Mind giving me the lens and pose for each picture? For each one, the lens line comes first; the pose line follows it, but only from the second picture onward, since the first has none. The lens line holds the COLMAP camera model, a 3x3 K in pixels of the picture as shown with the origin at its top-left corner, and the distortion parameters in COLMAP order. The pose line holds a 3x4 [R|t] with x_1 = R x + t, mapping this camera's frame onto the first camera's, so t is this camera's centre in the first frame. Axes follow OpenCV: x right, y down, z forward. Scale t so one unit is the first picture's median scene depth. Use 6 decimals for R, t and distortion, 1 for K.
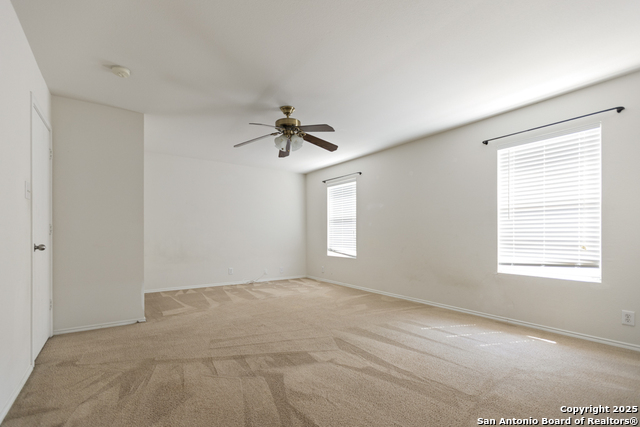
lens RADIAL K [[282.7, 0, 324.5], [0, 282.7, 234.6], [0, 0, 1]] dist [0.003519, -0.003909]
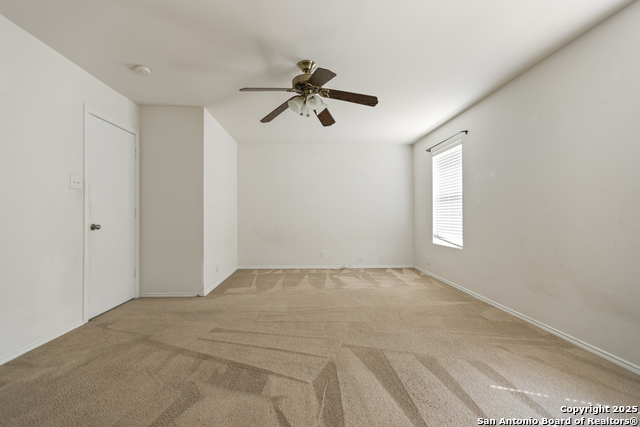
lens RADIAL K [[282.7, 0, 324.1], [0, 282.7, 213.2], [0, 0, 1]] dist [0.003519, -0.003909]
pose [[0.841501, -0.005897, -0.540223, 0.331352], [-0.000601, 0.999930, -0.011852, -0.000471], [0.540255, 0.010298, 0.841438, 0.314001]]
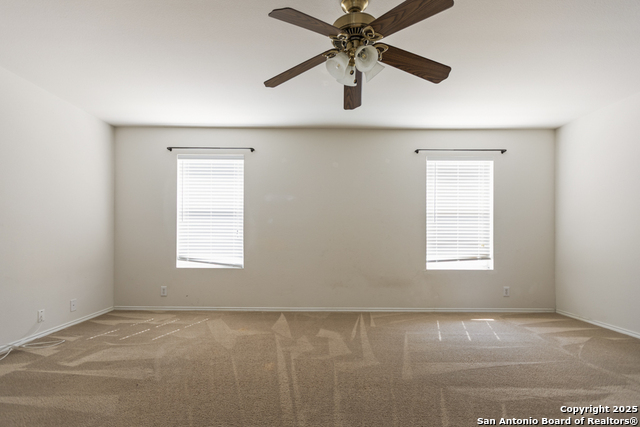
lens RADIAL K [[282.7, 0, 316.7], [0, 282.7, 234.7], [0, 0, 1]] dist [0.003519, -0.003909]
pose [[0.597826, 0.008257, 0.801584, -0.558024], [-0.005104, 0.999966, -0.006493, 0.005822], [-0.801610, -0.000210, 0.597847, 0.690957]]
